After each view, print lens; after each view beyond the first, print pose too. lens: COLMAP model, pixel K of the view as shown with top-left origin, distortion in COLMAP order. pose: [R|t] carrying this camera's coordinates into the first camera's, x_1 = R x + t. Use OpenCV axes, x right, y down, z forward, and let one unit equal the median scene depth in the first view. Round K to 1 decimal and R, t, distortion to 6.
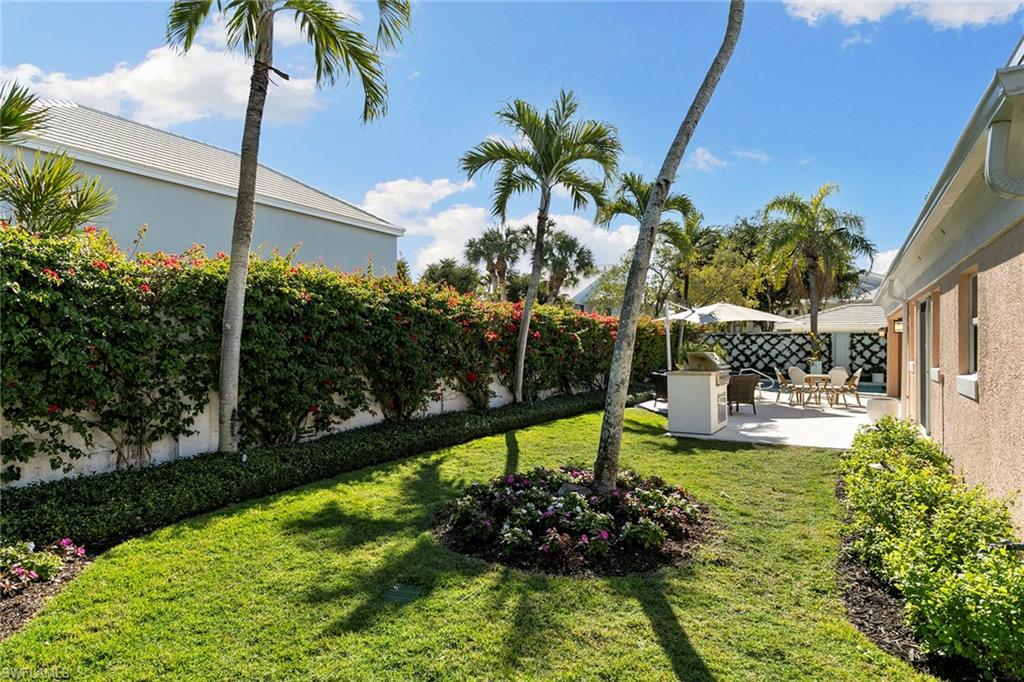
lens RADIAL K [[549.1, 0, 512.0], [0, 549.1, 341.0], [0, 0, 1]] dist [0.001652, 0.001412]
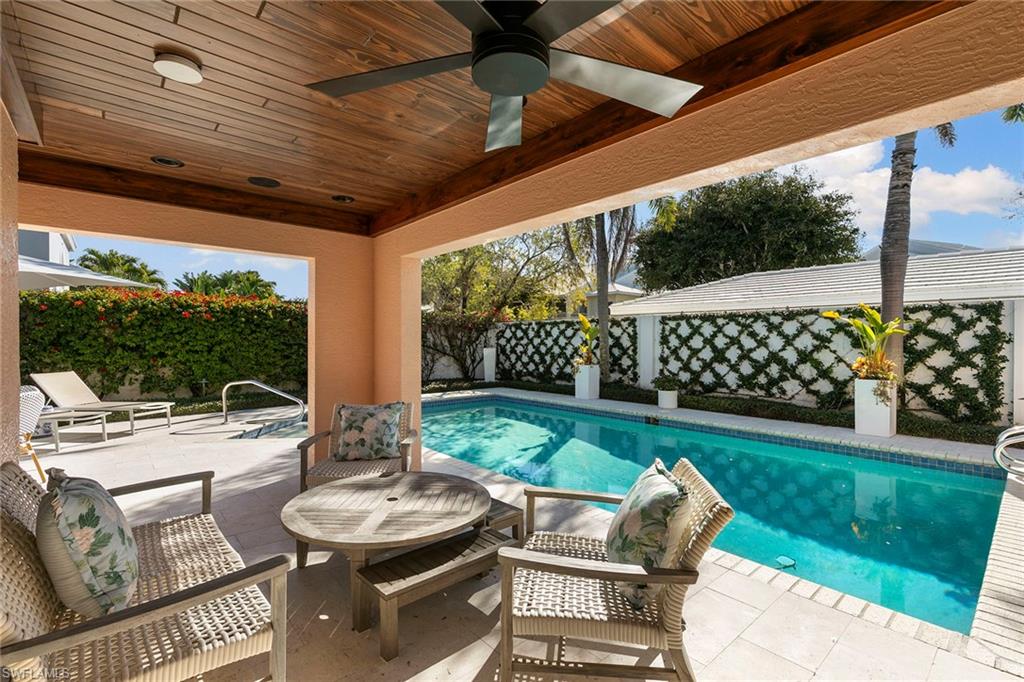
lens RADIAL K [[458.0, 0, 513.1], [0, 458.0, 340.8], [0, 0, 1]] dist [0.002325, -0.000032]
pose [[0.954126, -0.003014, -0.299390, 0.586846], [0.003653, 0.999992, 0.001575, 0.009299], [0.299383, -0.002596, 0.954130, 0.482962]]
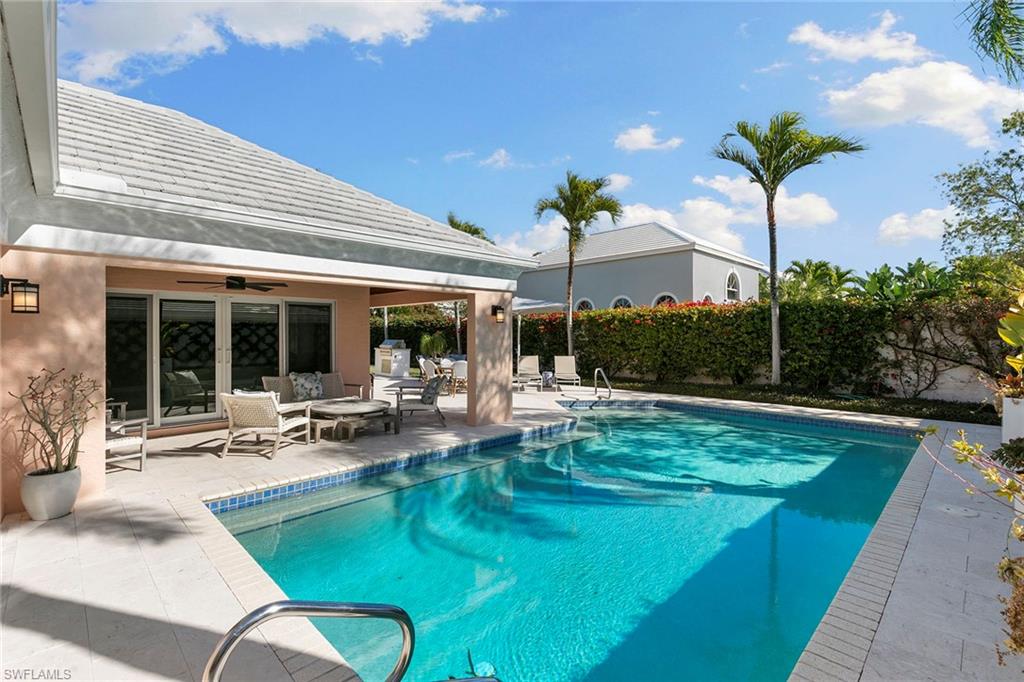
lens RADIAL K [[458.0, 0, 513.1], [0, 458.0, 340.8], [0, 0, 1]] dist [0.002325, -0.000032]
pose [[-0.239575, 0.009498, -0.970831, 0.785992], [0.000502, 0.999953, 0.009659, 0.004625], [0.970878, 0.001827, -0.239568, 0.756079]]
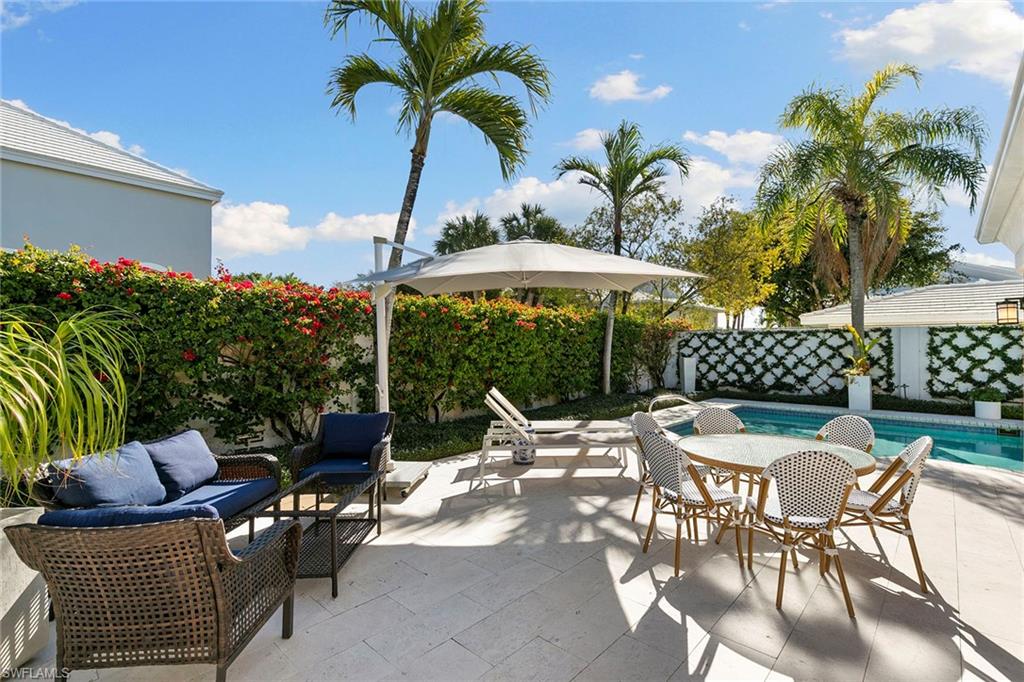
lens RADIAL K [[458.0, 0, 513.1], [0, 458.0, 340.8], [0, 0, 1]] dist [0.002325, -0.000032]
pose [[0.979029, -0.003759, -0.203685, 0.276304], [0.001379, 0.999929, -0.011827, 0.004587], [0.203715, 0.011298, 0.978965, 0.423813]]
